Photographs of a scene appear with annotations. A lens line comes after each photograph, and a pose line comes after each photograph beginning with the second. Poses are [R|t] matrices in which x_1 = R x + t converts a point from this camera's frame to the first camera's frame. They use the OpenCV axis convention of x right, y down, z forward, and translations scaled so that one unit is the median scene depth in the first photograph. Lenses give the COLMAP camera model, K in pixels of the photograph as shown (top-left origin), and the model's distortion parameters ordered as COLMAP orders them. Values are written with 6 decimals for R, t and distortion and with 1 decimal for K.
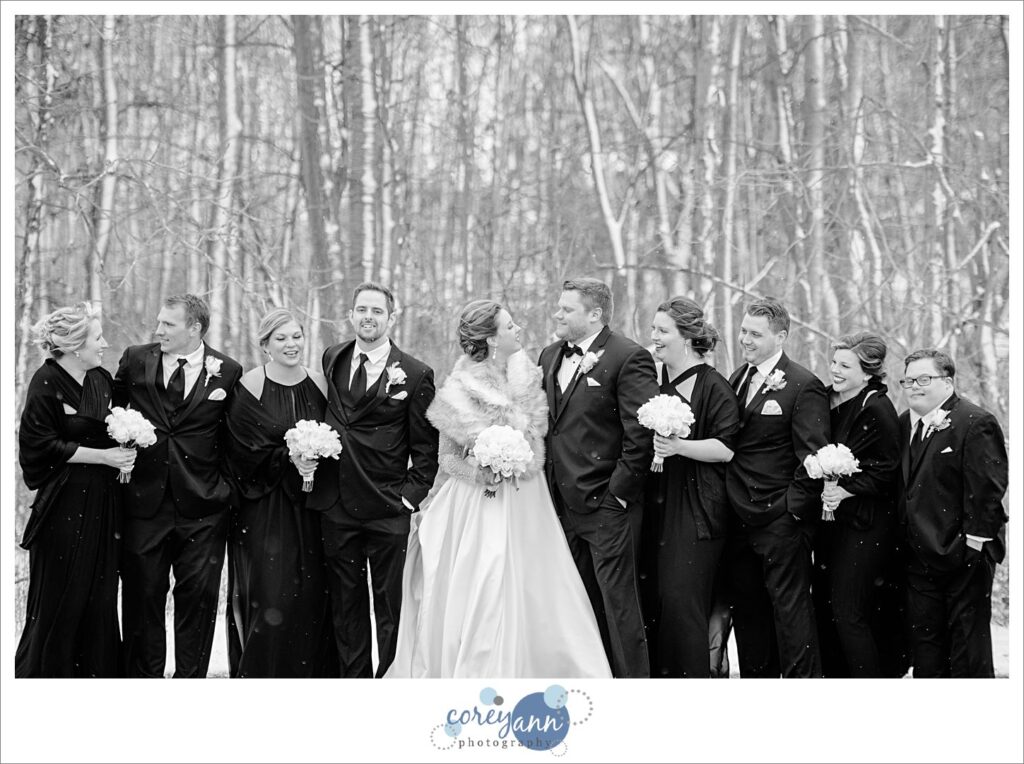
lens RADIAL K [[2822.8, 0, 512.0], [0, 2822.8, 381.6], [0, 0, 1]] dist [-0.298574, 0.000000]
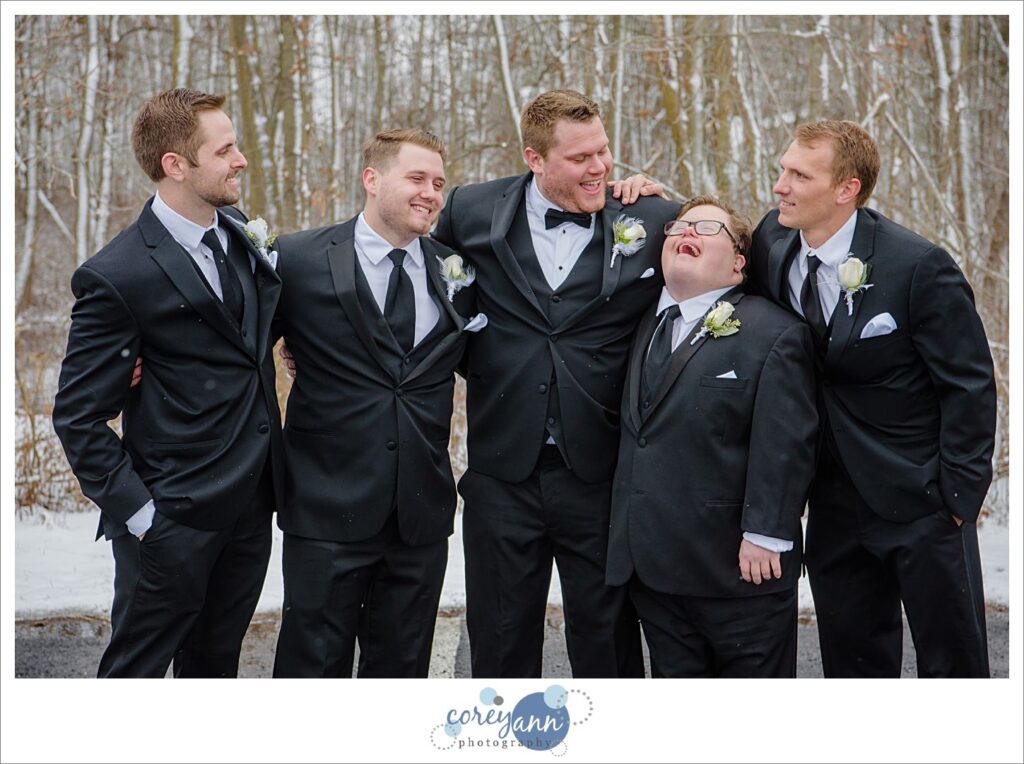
lens RADIAL K [[2079.5, 0, 510.5], [0, 2079.5, 383.1], [0, 0, 1]] dist [0.215285, 0.000000]
pose [[0.999728, -0.010334, 0.020913, 0.017876], [0.009018, 0.998030, 0.062093, -0.001756], [-0.021513, -0.061888, 0.997851, 0.190228]]
